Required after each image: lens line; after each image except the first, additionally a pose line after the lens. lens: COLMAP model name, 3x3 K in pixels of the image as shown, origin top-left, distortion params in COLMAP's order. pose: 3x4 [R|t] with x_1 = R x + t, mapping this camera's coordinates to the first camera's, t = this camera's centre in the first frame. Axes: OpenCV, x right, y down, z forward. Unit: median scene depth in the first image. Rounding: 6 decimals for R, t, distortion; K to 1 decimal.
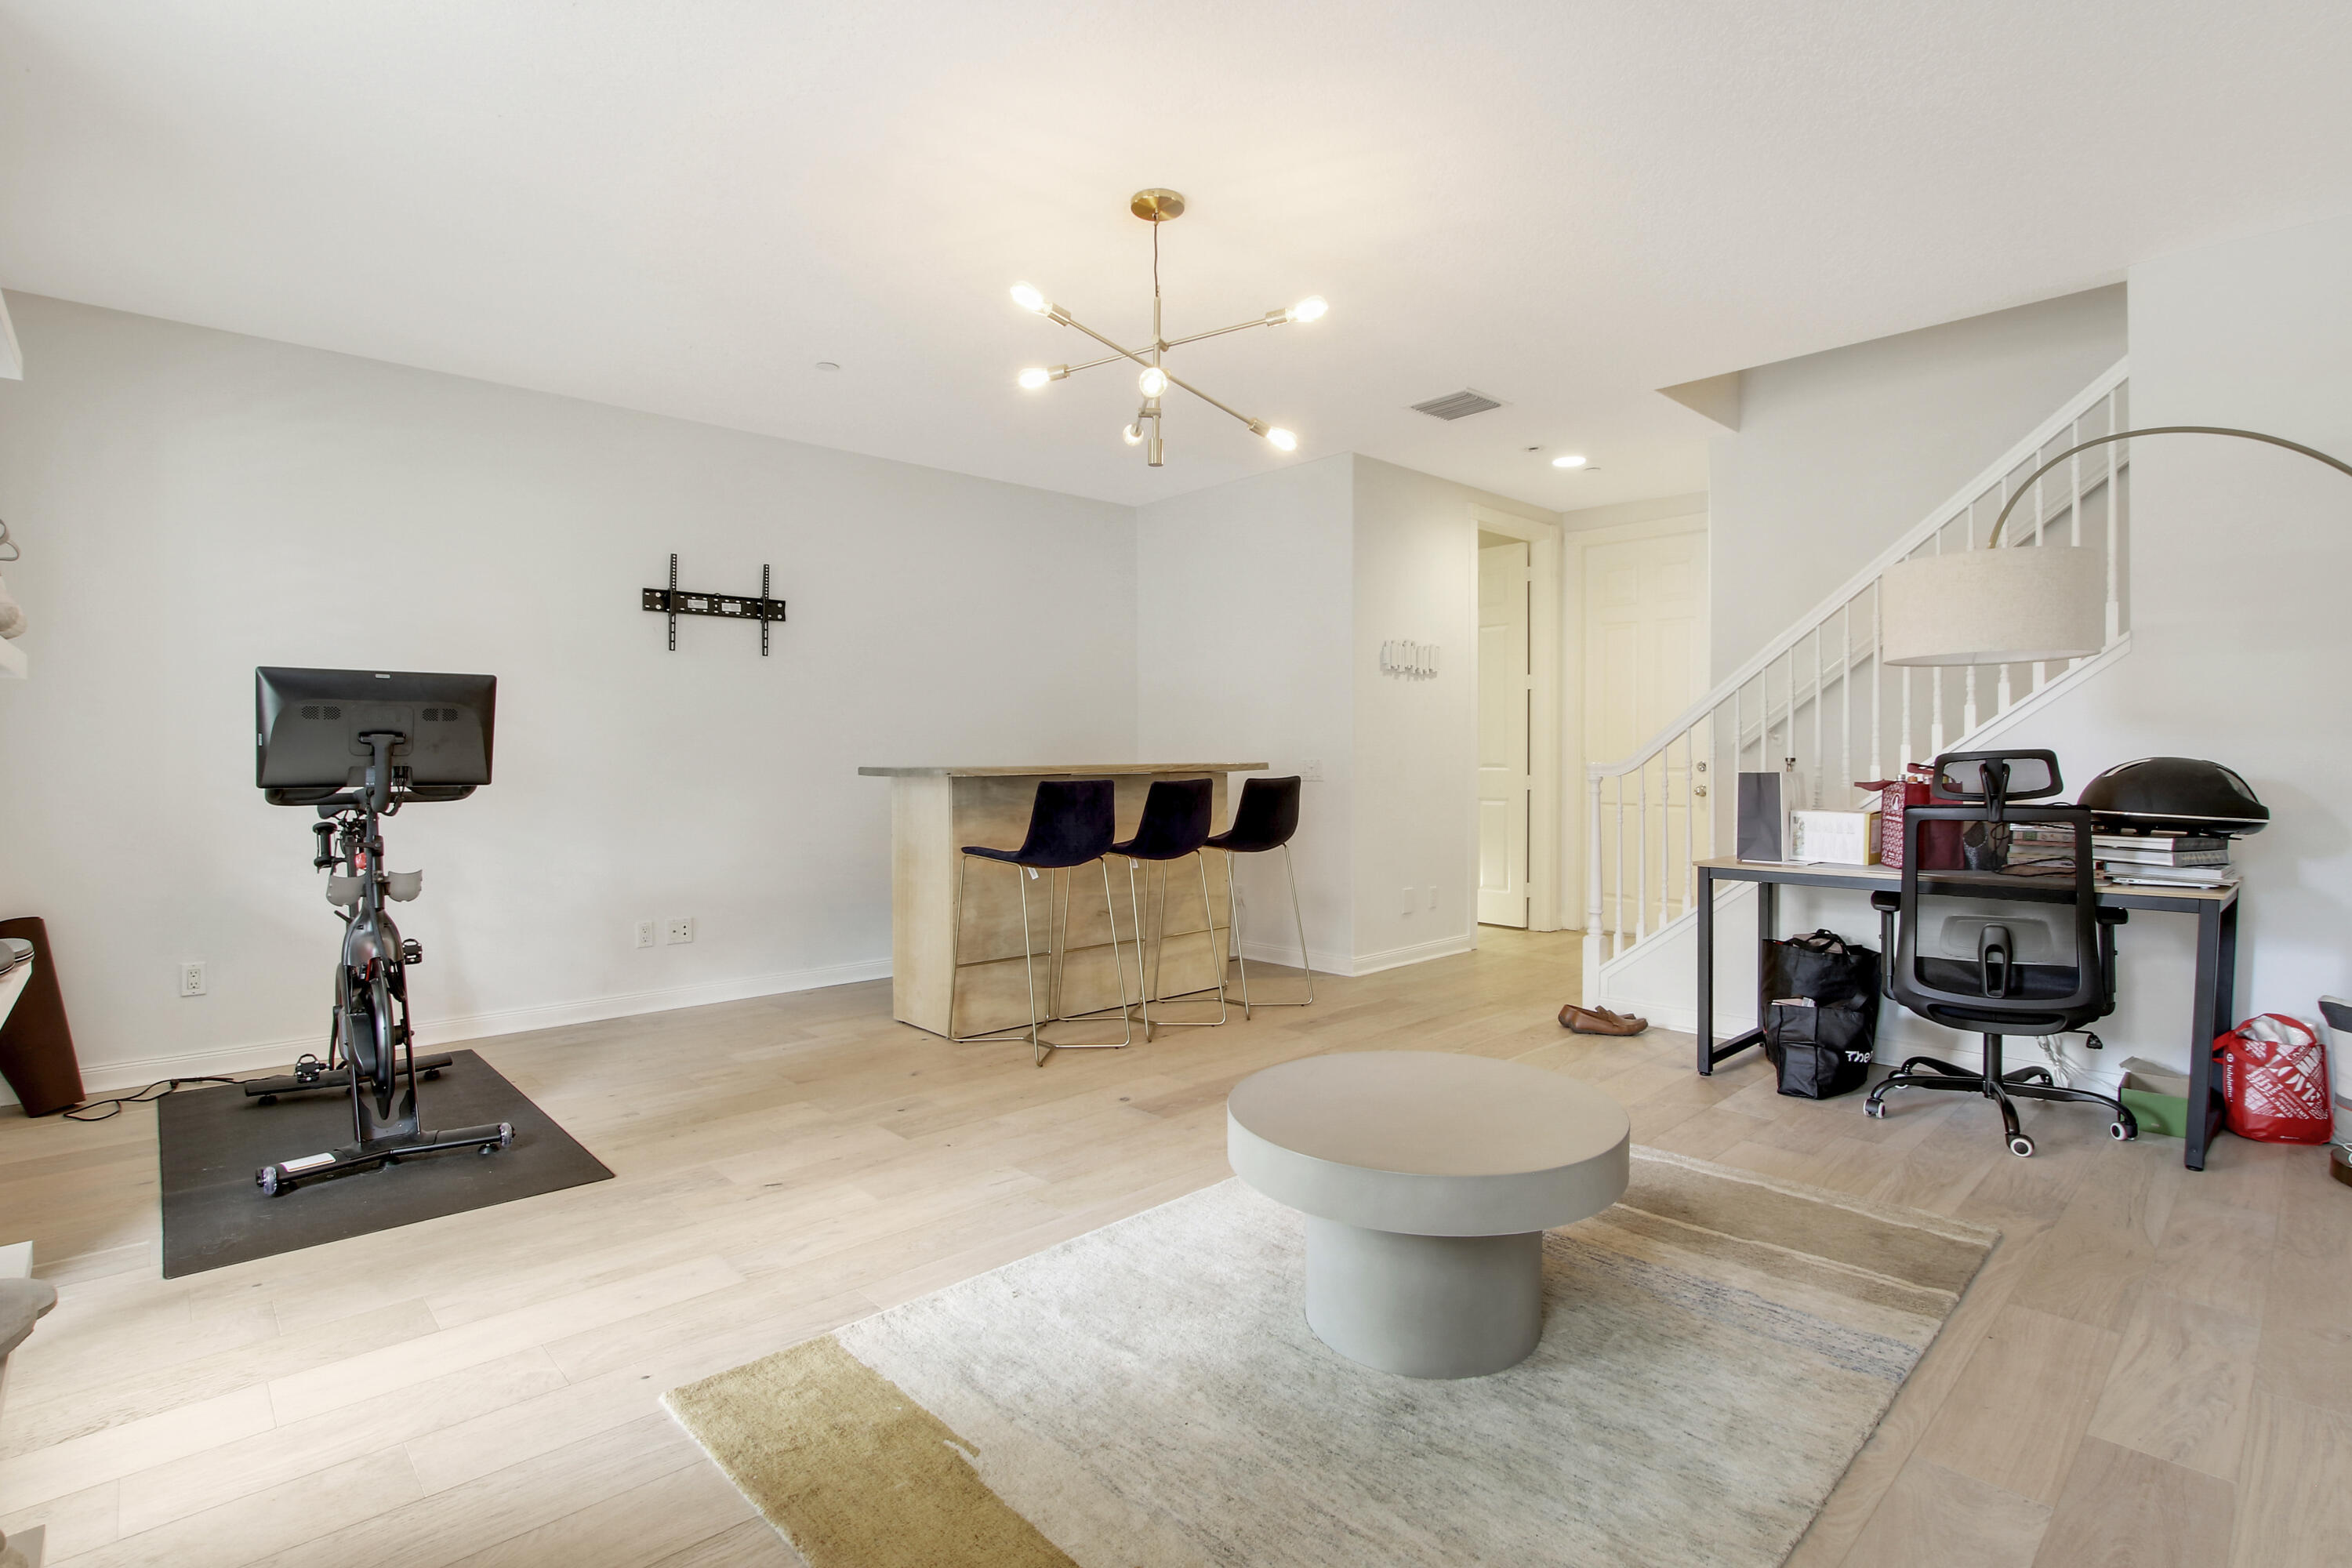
lens RADIAL K [[1122.6, 0, 1196.4], [0, 1122.6, 778.7], [0, 0, 1]] dist [-0.013964, 0.002039]
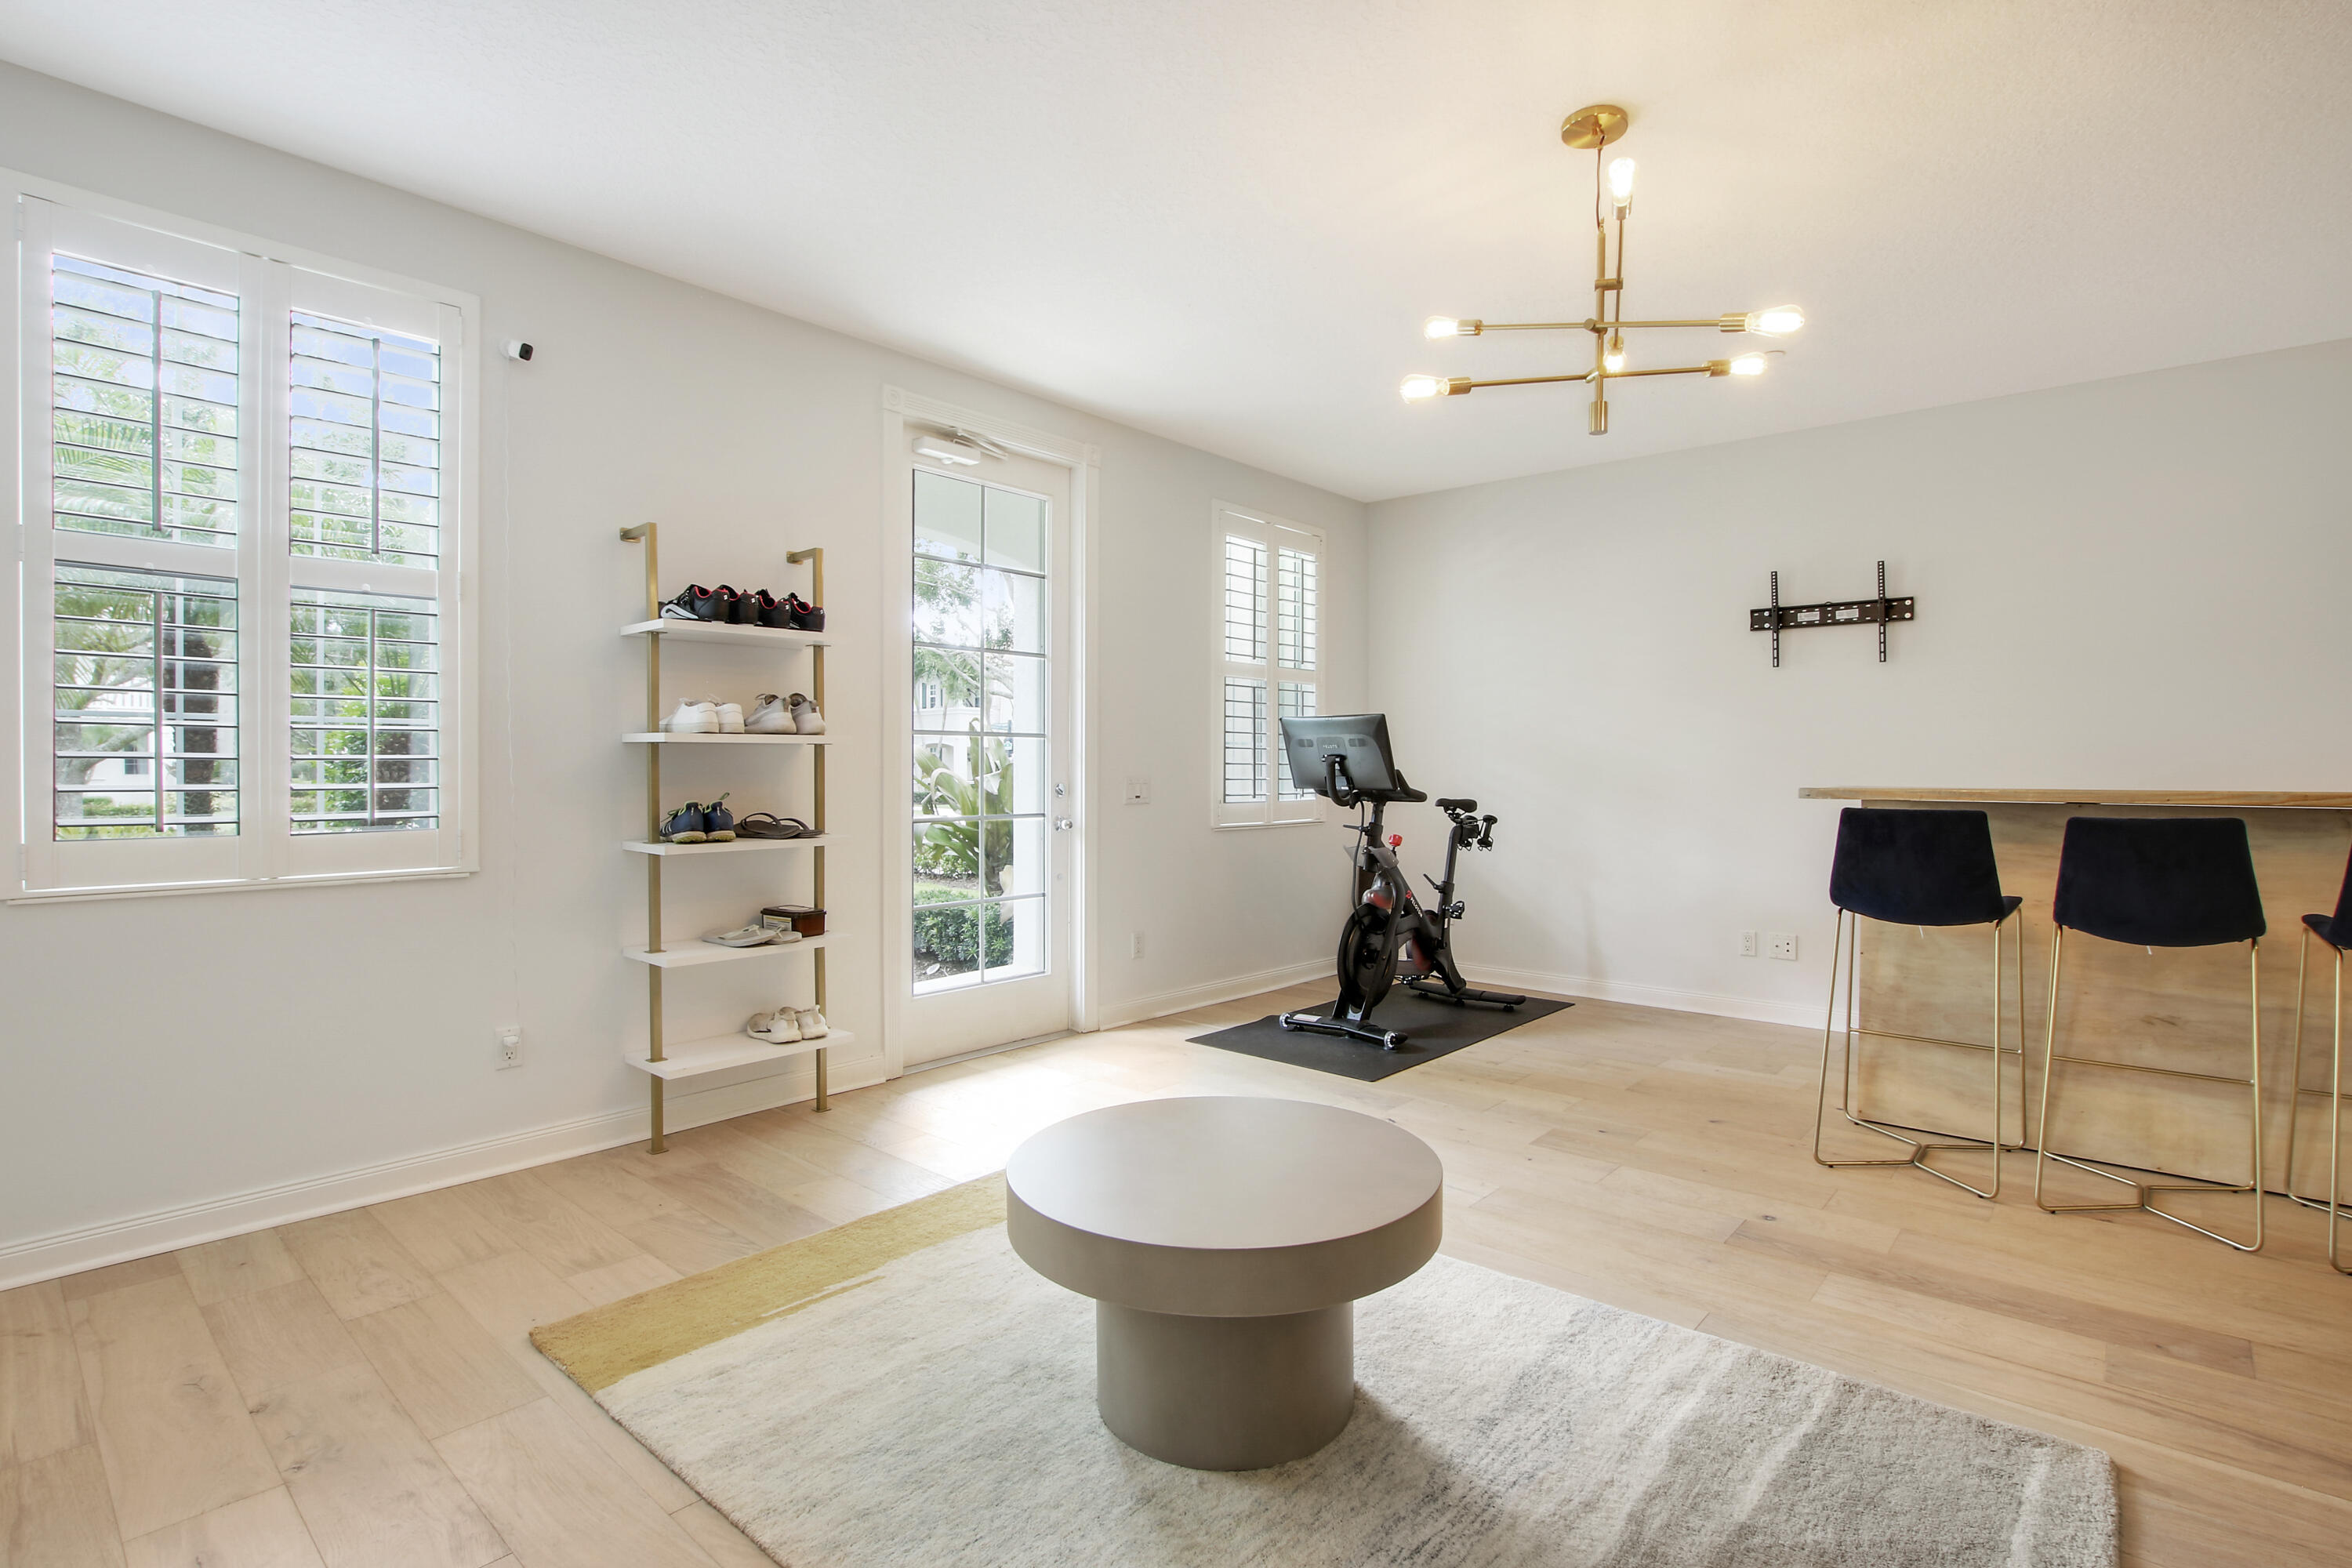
lens RADIAL K [[1122.6, 0, 1197.0], [0, 1122.6, 774.8], [0, 0, 1]] dist [-0.013964, 0.002039]
pose [[0.114154, 0.011328, -0.993398, 0.473761], [-0.024496, 0.999663, 0.008584, -0.013347], [0.993161, 0.023354, 0.114393, 0.367883]]
